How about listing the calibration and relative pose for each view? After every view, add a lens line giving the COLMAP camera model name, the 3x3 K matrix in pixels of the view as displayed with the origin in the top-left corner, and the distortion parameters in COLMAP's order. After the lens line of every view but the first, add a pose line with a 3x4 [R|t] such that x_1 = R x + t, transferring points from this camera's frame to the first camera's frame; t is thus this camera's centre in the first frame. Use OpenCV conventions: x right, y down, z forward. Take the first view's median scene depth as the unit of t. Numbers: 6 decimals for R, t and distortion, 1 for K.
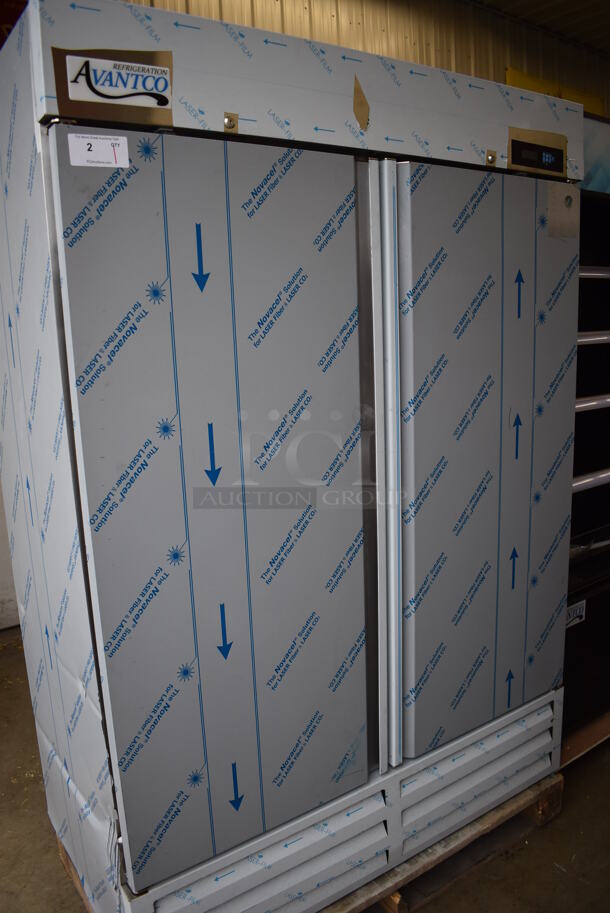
lens RADIAL K [[707.8, 0, 305.0], [0, 707.8, 456.5], [0, 0, 1]] dist [-0.083612, 0.009475]
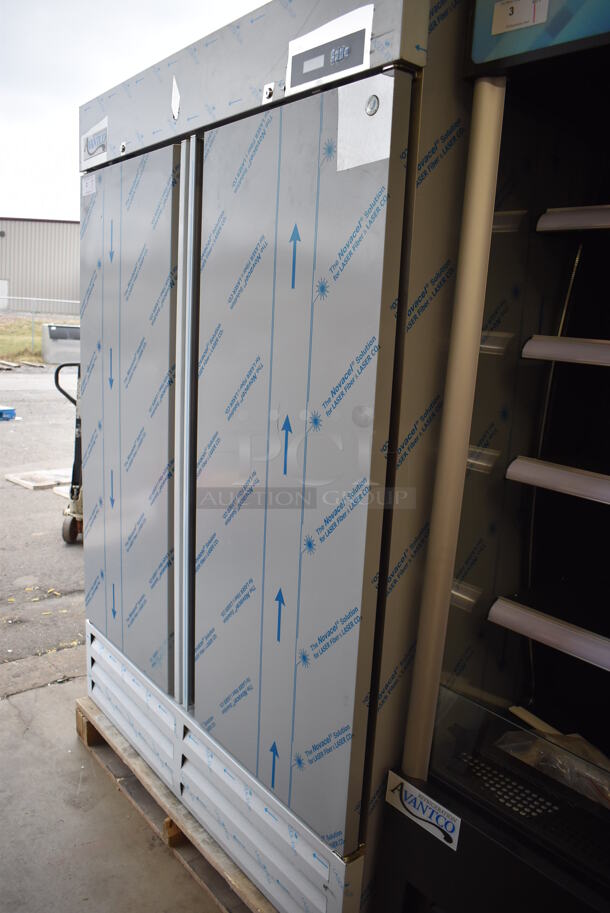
lens RADIAL K [[707.8, 0, 305.0], [0, 707.8, 456.5], [0, 0, 1]] dist [-0.083612, 0.009475]
pose [[0.070798, 0.238126, -0.968650, 1.225717], [-0.242035, 0.946168, 0.214909, -0.218030], [0.967681, 0.219232, 0.124622, 1.082078]]
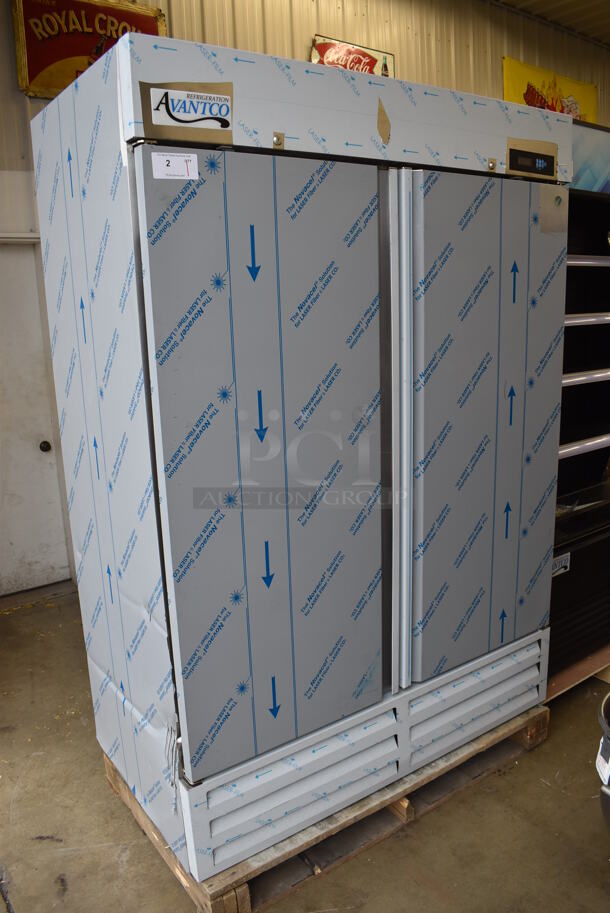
lens RADIAL K [[707.8, 0, 305.0], [0, 707.8, 456.5], [0, 0, 1]] dist [-0.083612, 0.009475]
pose [[0.999938, 0.002910, 0.010731, -0.058270], [-0.003236, 0.999530, 0.030498, 0.024525], [-0.010638, -0.030531, 0.999477, -0.181520]]
